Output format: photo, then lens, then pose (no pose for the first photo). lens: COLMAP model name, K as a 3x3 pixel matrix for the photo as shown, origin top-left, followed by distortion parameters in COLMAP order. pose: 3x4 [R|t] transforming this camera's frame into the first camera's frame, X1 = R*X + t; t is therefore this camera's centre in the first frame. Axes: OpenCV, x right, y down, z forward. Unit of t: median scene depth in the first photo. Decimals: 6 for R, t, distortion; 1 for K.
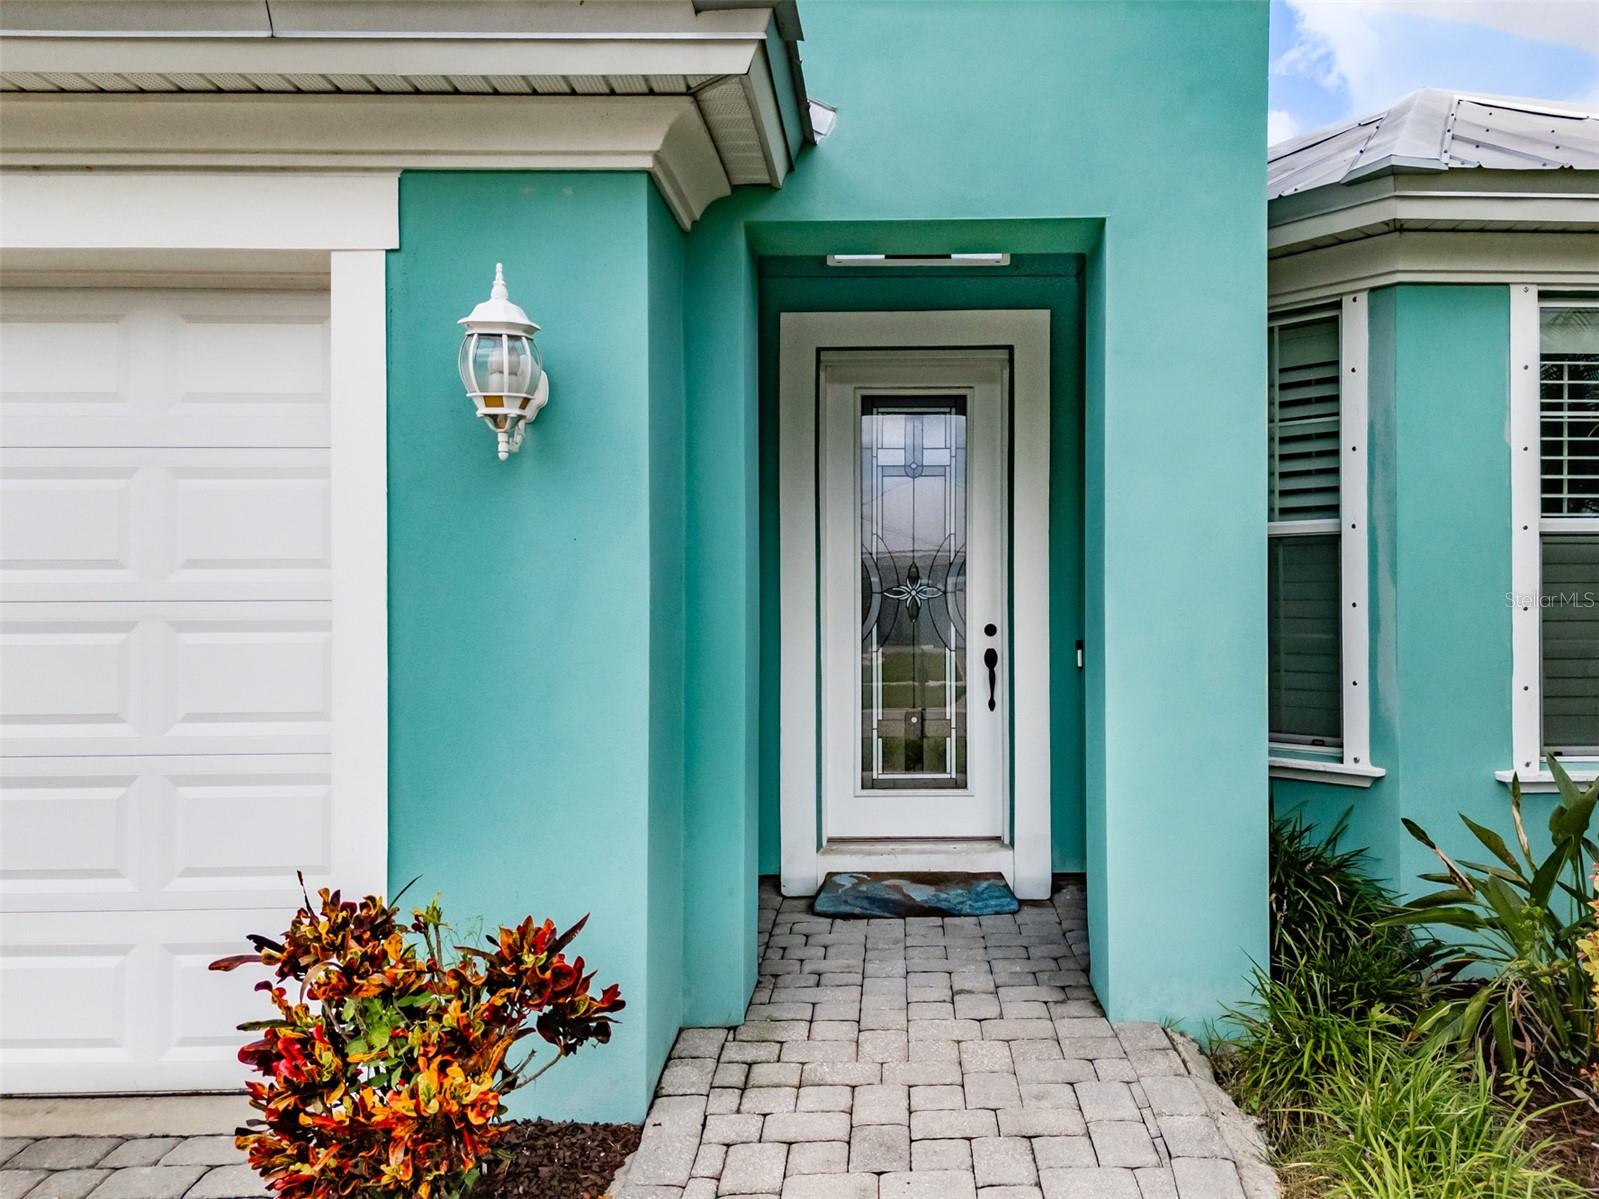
lens RADIAL K [[1206.6, 0, 920.8], [0, 1206.6, 593.4], [0, 0, 1]] dist [0.004333, 0.003000]
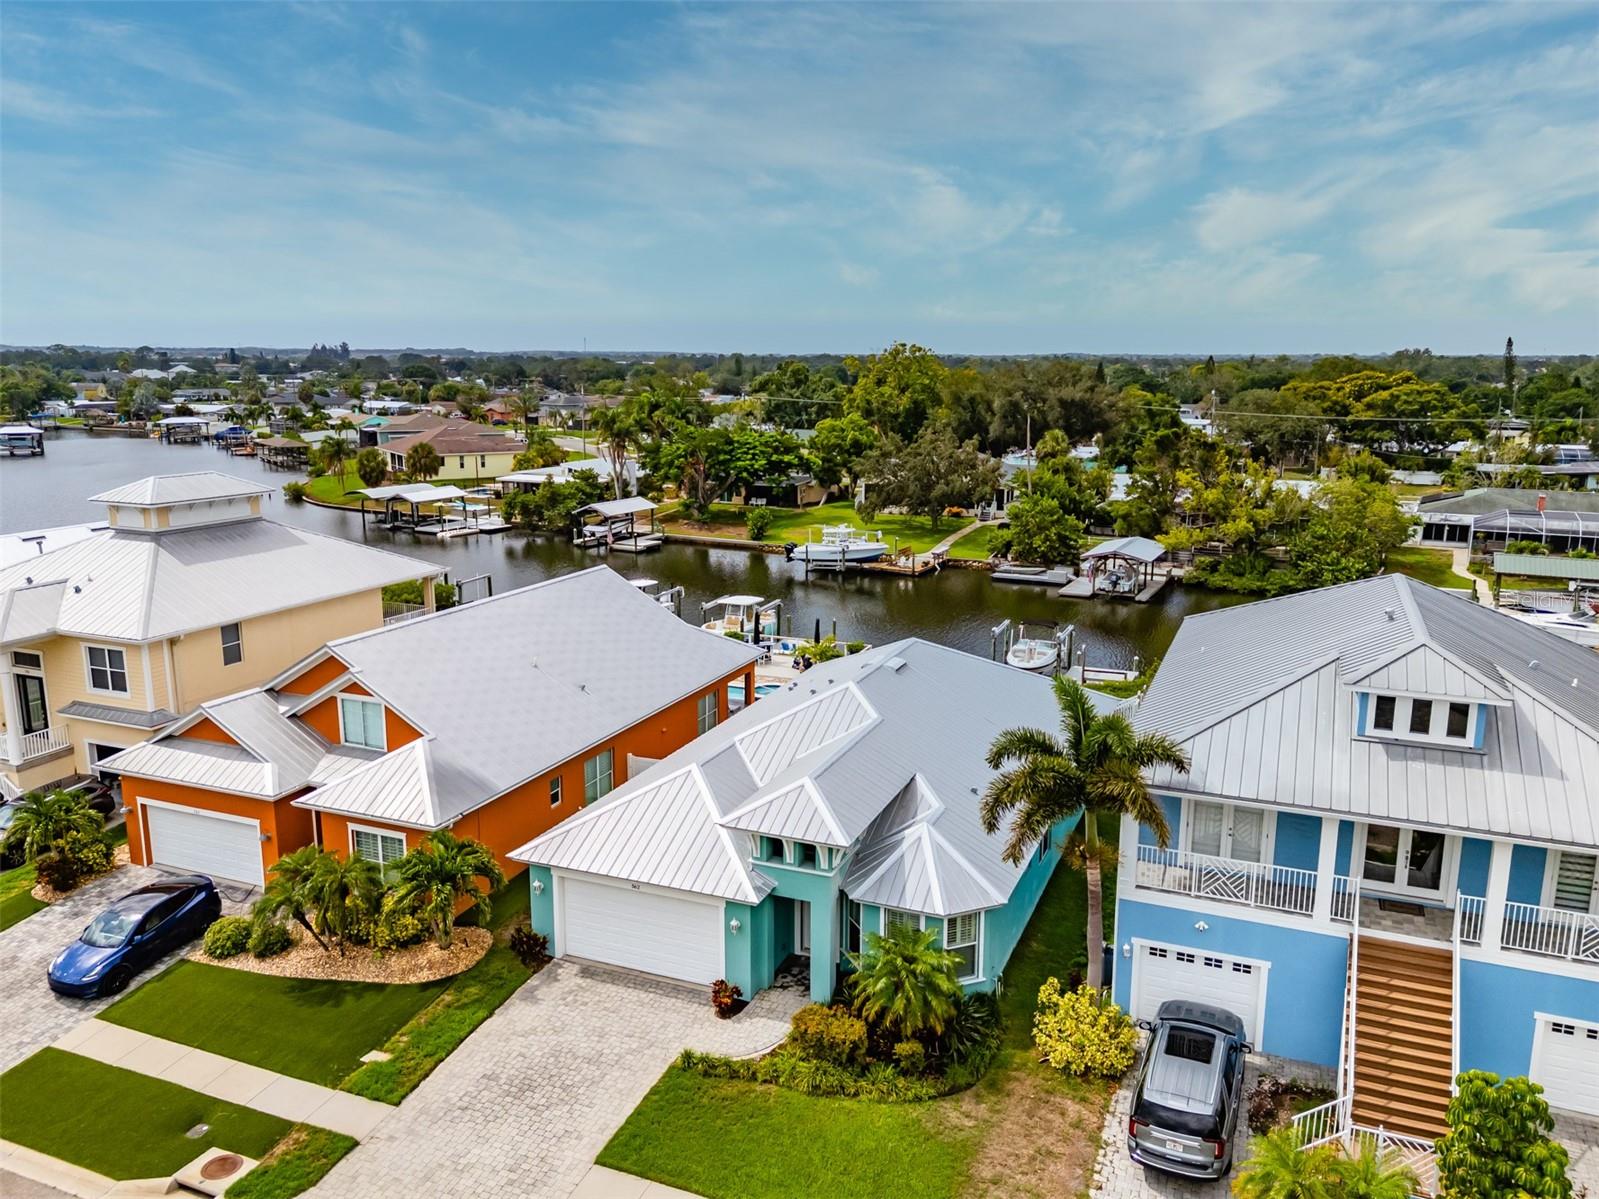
lens RADIAL K [[1180.4, 0, 805.8], [0, 1180.4, 613.4], [0, 0, 1]] dist [0.075887, -0.085113]
pose [[0.913509, 0.092160, -0.396242, 3.450808], [-0.006155, 0.977021, 0.213052, -4.351967], [0.406772, -0.192186, 0.893085, -6.302479]]
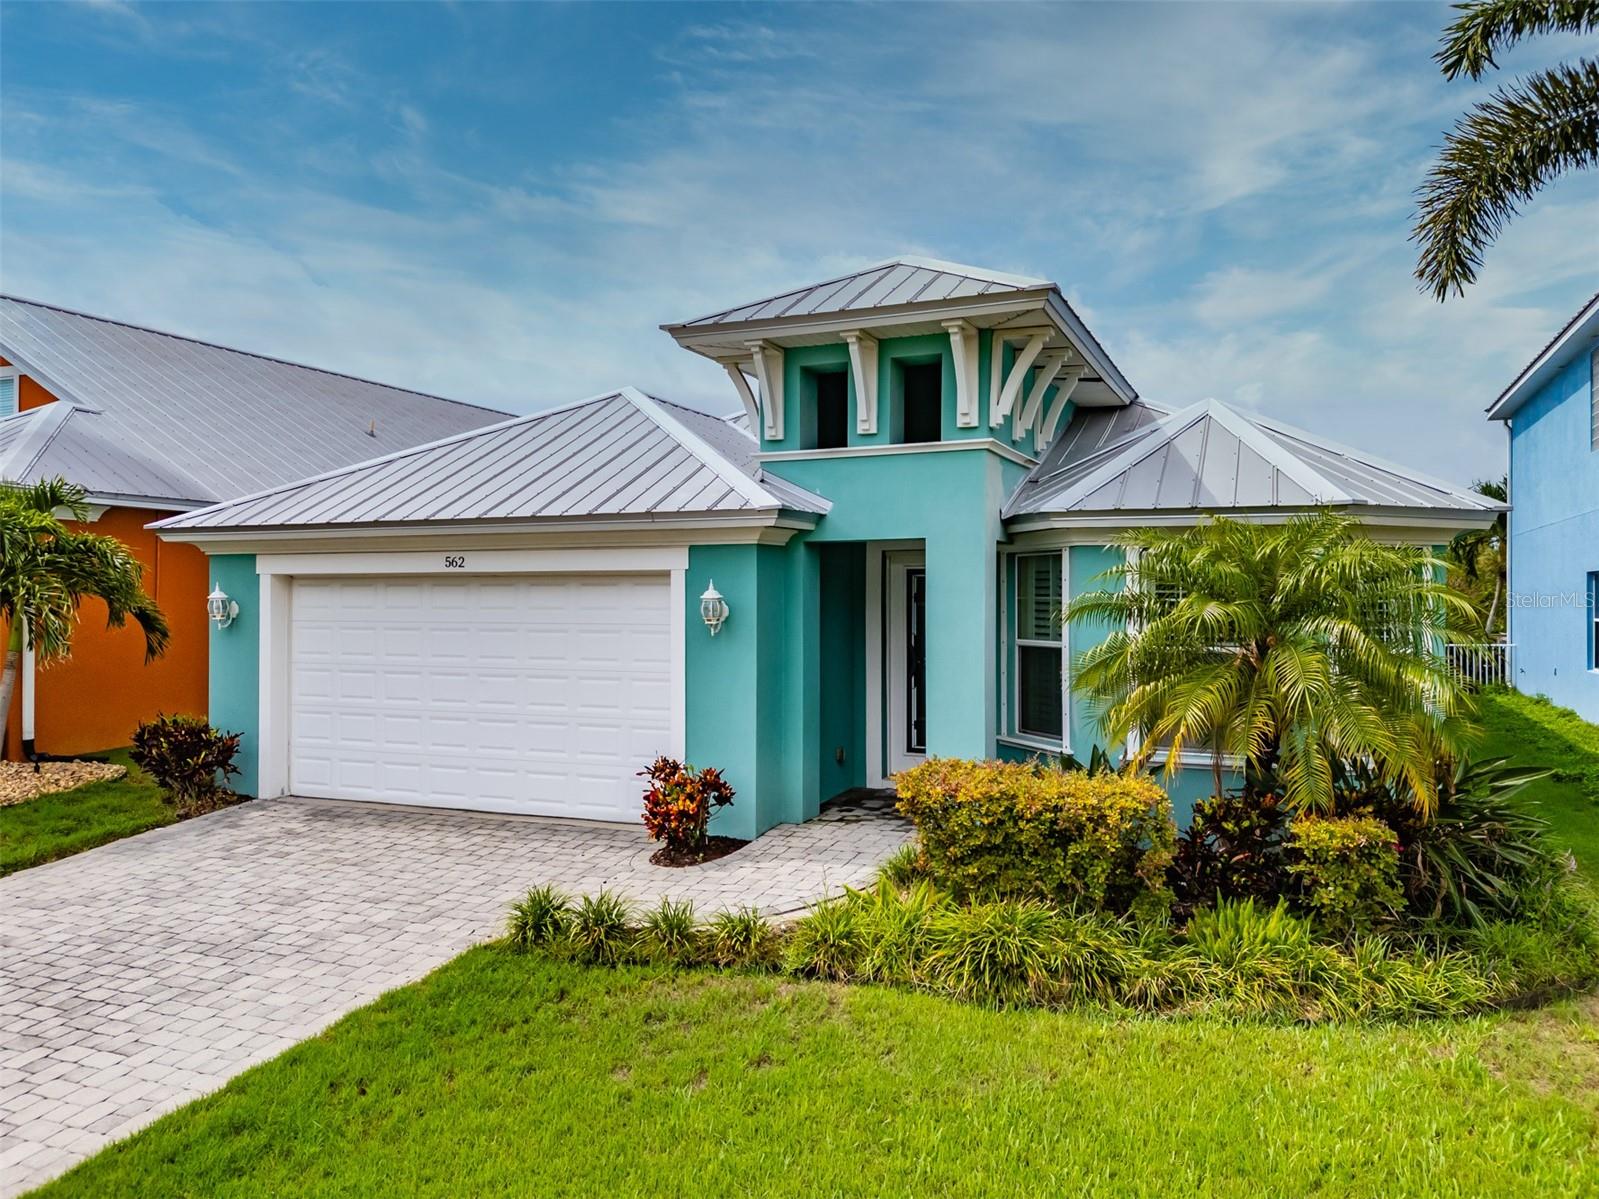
lens RADIAL K [[1179.1, 0, 800.5], [0, 1179.1, 599.6], [0, 0, 1]] dist [0.078899, -0.080423]
pose [[0.910656, 0.004768, -0.413138, 1.170149], [-0.001687, 0.999968, 0.007823, -0.226028], [0.413162, -0.006428, 0.910635, -1.794709]]
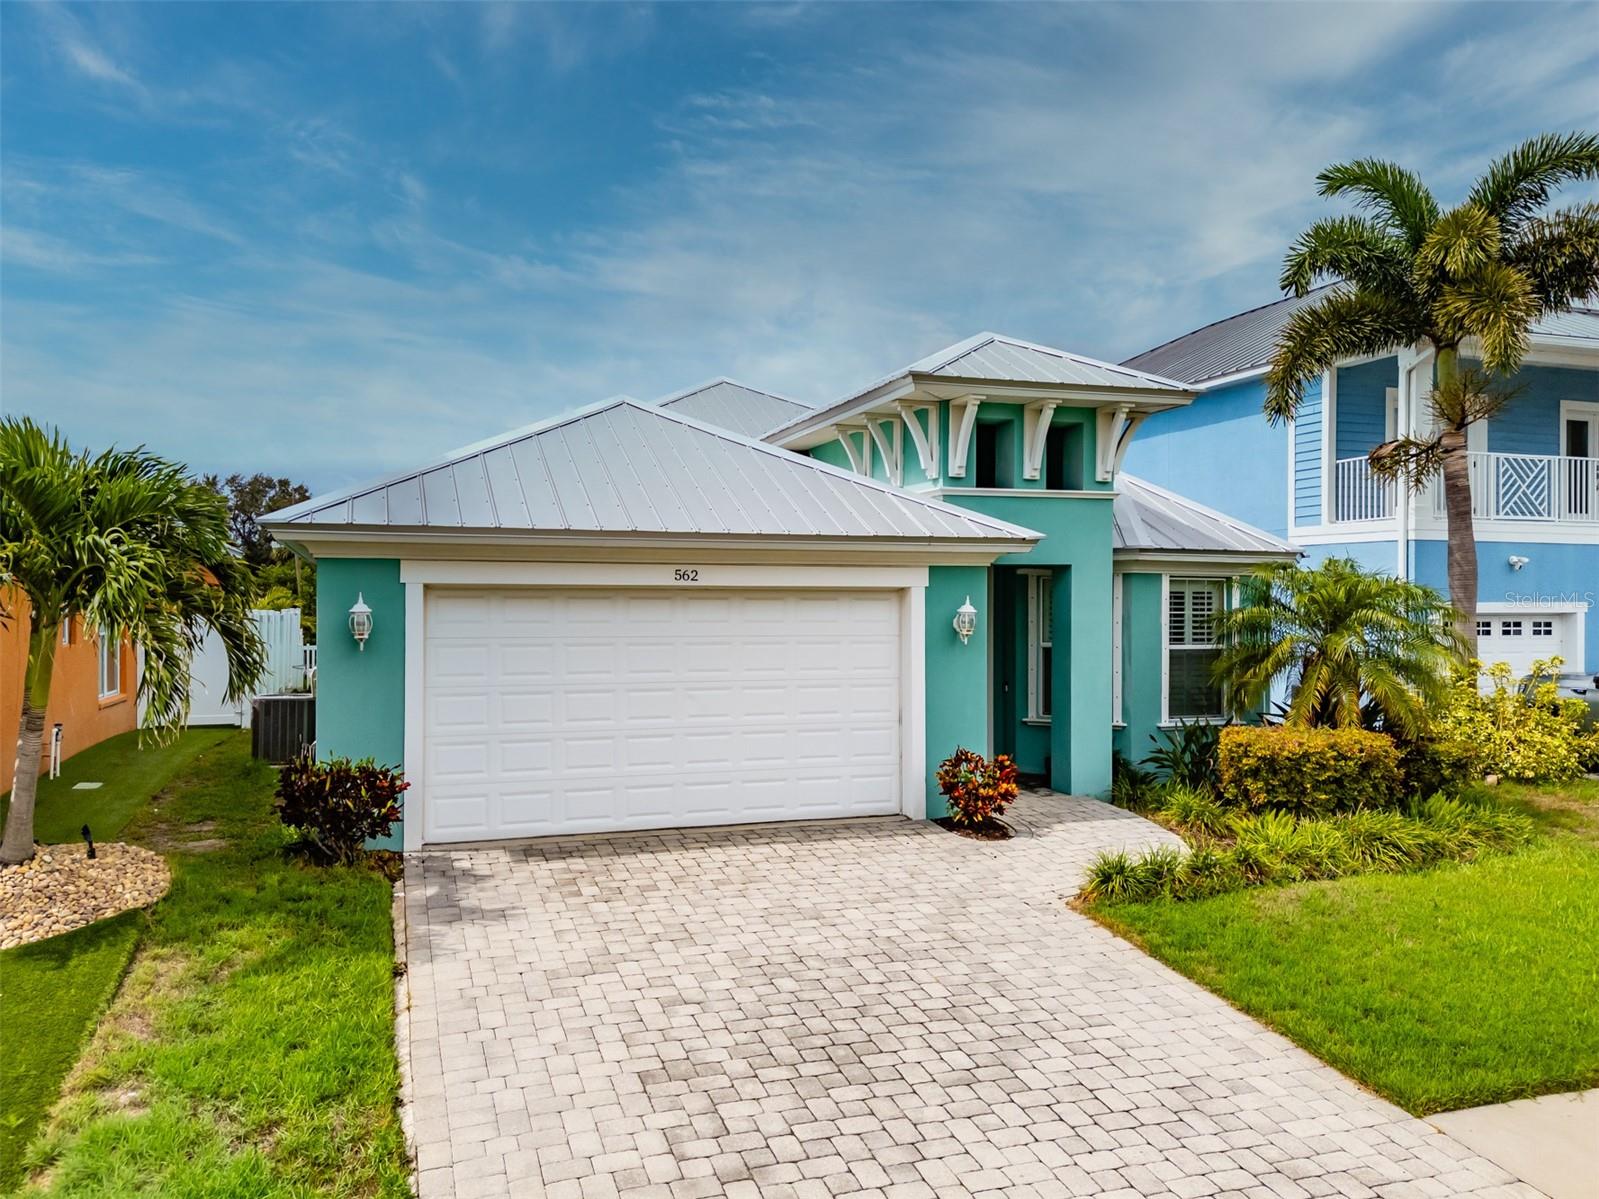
lens RADIAL K [[1190.8, 0, 794.3], [0, 1190.8, 606.1], [0, 0, 1]] dist [0.074799, -0.076090]
pose [[0.952914, 0.006934, 0.303163, -1.949561], [-0.008414, 0.999958, 0.003576, -0.233031], [-0.303125, -0.005959, 0.952932, -2.402238]]
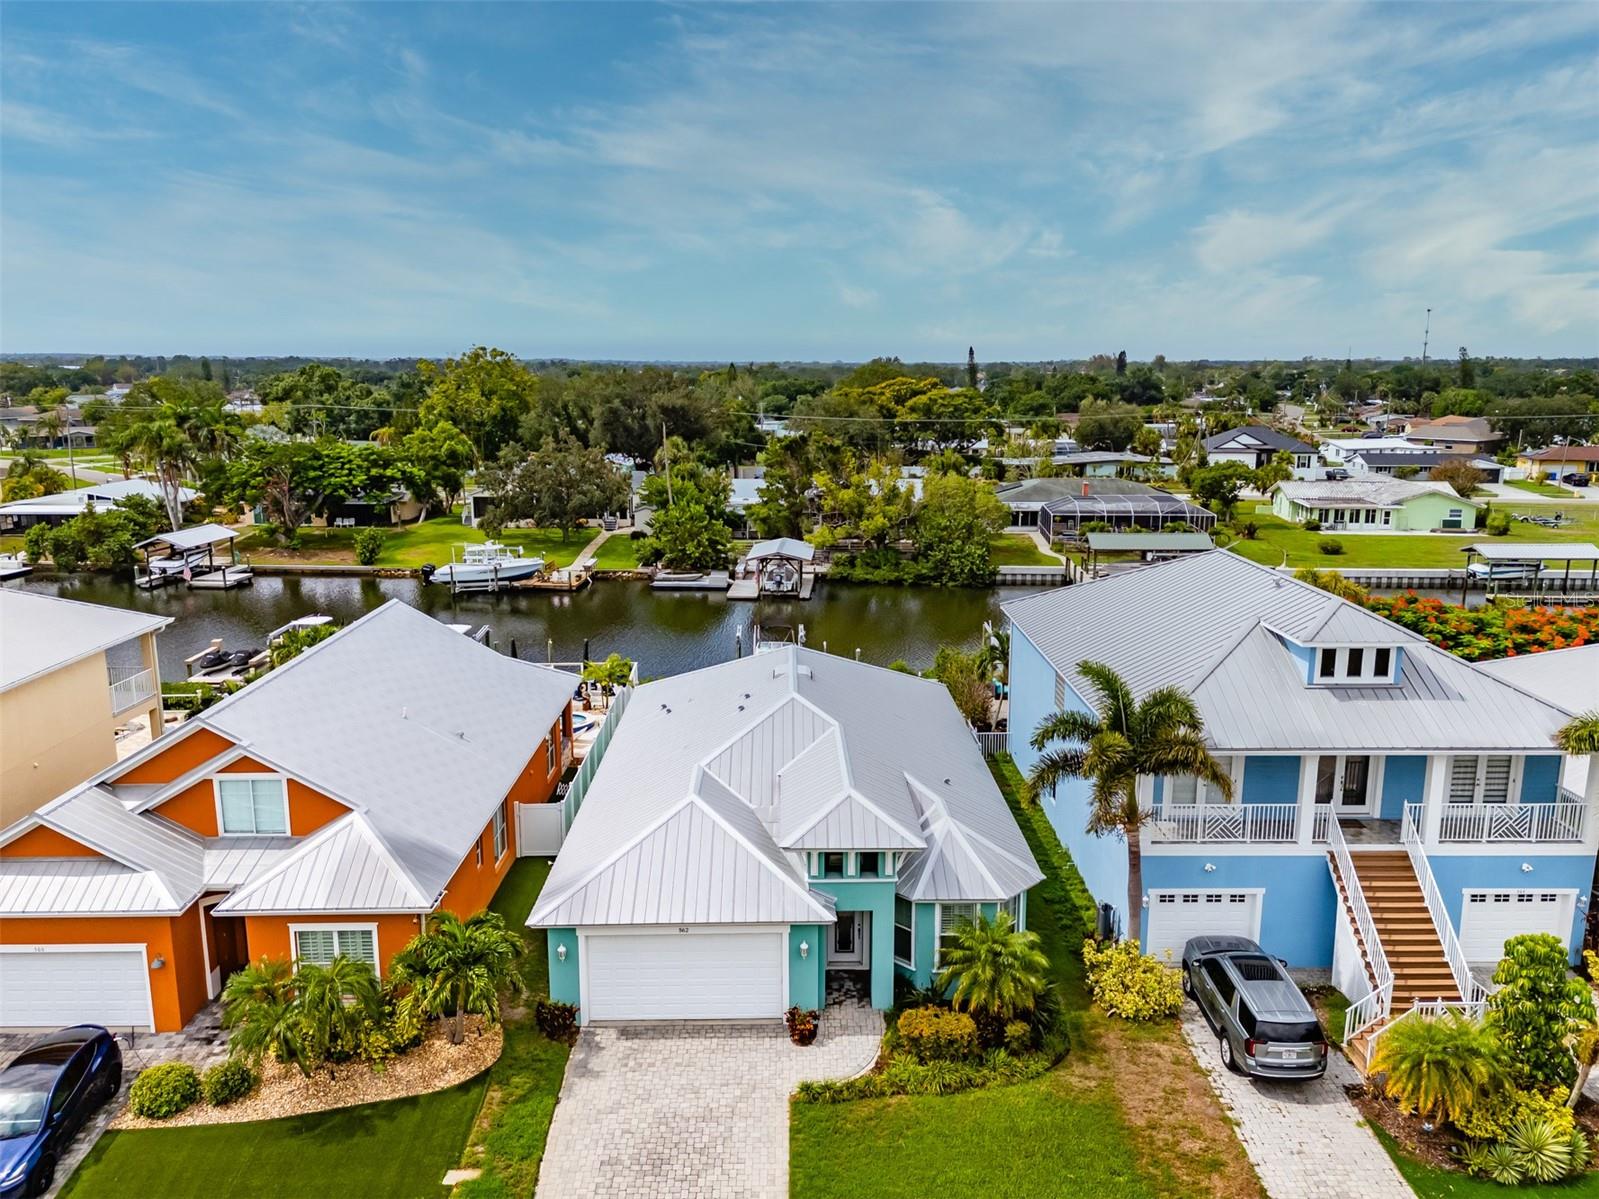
lens RADIAL K [[1204.9, 0, 806.9], [0, 1204.9, 625.9], [0, 0, 1]] dist [0.081374, -0.093231]
pose [[0.999966, 0.005877, -0.005796, -0.271014], [-0.004511, 0.977160, 0.212458, -4.352014], [0.006913, -0.212424, 0.977153, -7.167490]]
